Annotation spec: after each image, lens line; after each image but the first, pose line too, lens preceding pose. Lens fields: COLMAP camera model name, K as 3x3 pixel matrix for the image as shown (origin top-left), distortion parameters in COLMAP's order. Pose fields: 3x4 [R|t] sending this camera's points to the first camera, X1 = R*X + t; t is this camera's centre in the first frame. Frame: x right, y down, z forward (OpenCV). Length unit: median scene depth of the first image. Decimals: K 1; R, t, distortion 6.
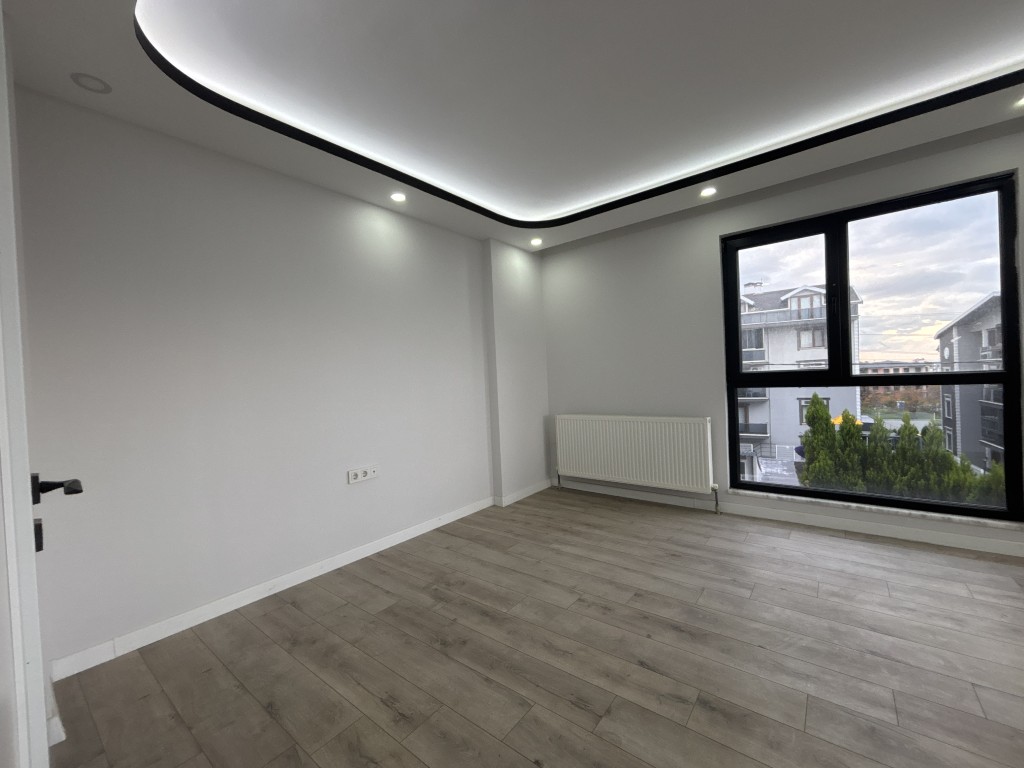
lens RADIAL K [[418.4, 0, 511.3], [0, 418.4, 380.9], [0, 0, 1]] dist [0.002856, -0.000137]
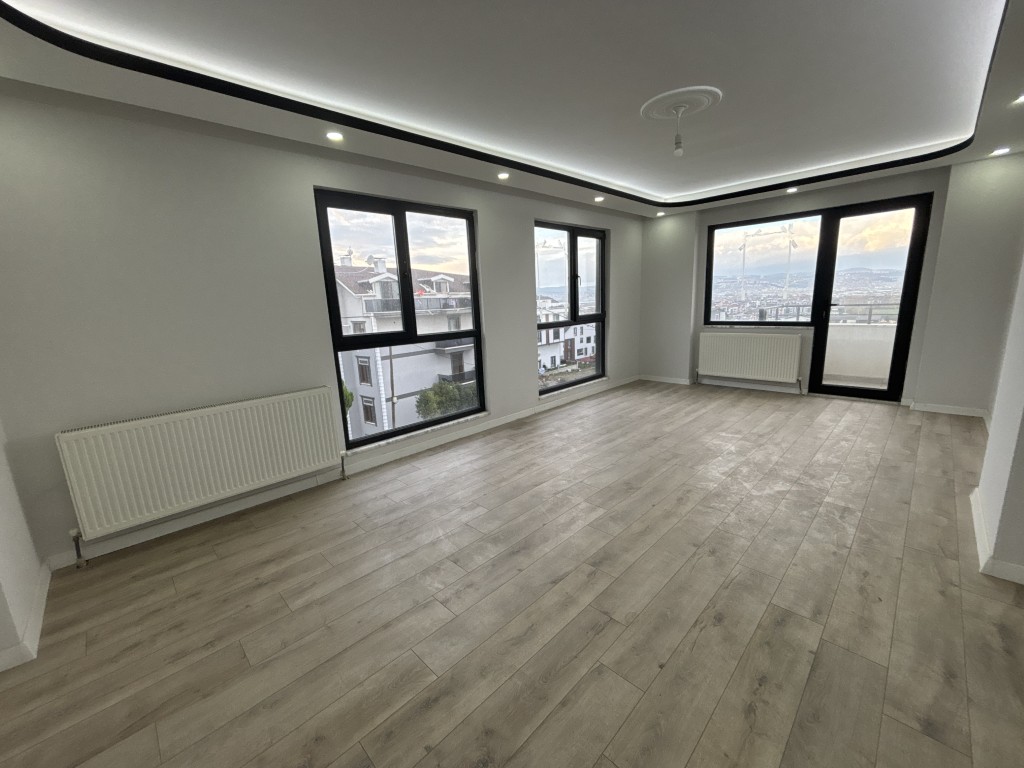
lens RADIAL K [[409.5, 0, 521.1], [0, 409.5, 382.1], [0, 0, 1]] dist [-0.000506, -0.001054]
pose [[0.121284, -0.158221, 0.979927, -0.430086], [0.046047, 0.987049, 0.153671, -0.048575], [-0.991549, 0.026485, 0.126999, 0.514528]]
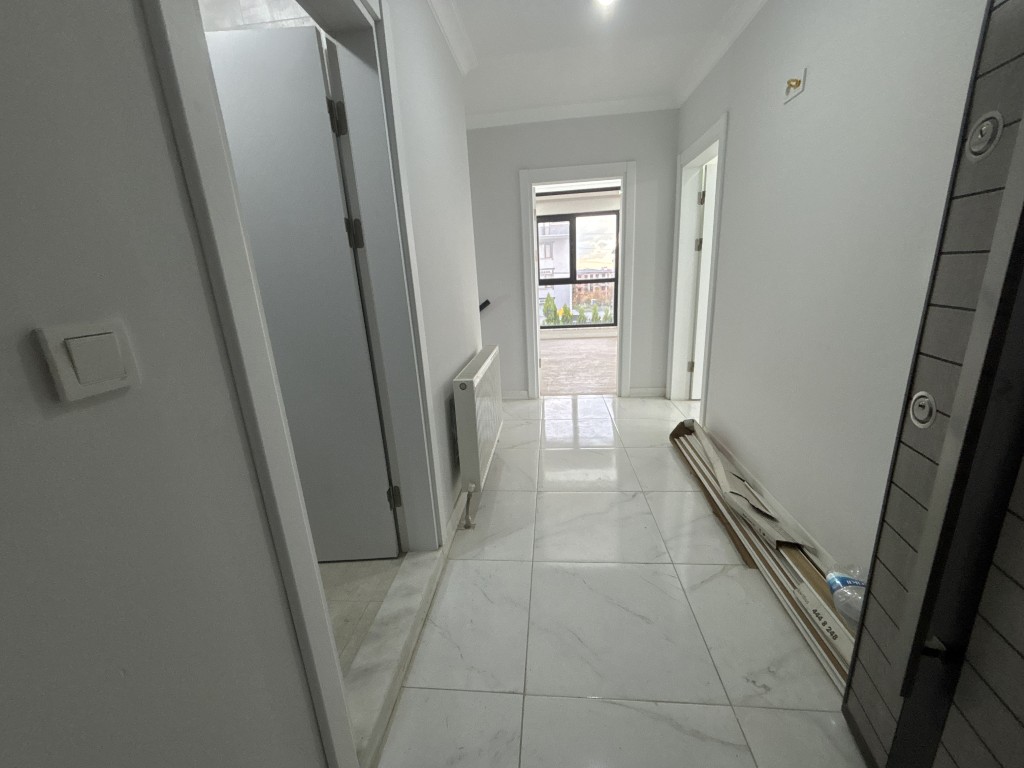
lens RADIAL K [[409.5, 0, 509.1], [0, 409.5, 387.0], [0, 0, 1]] dist [-0.000506, -0.001054]
pose [[0.852588, -0.144236, 0.502284, -0.950257], [0.024066, 0.970973, 0.237976, 0.019156], [-0.522029, -0.190808, 0.831311, -1.060413]]
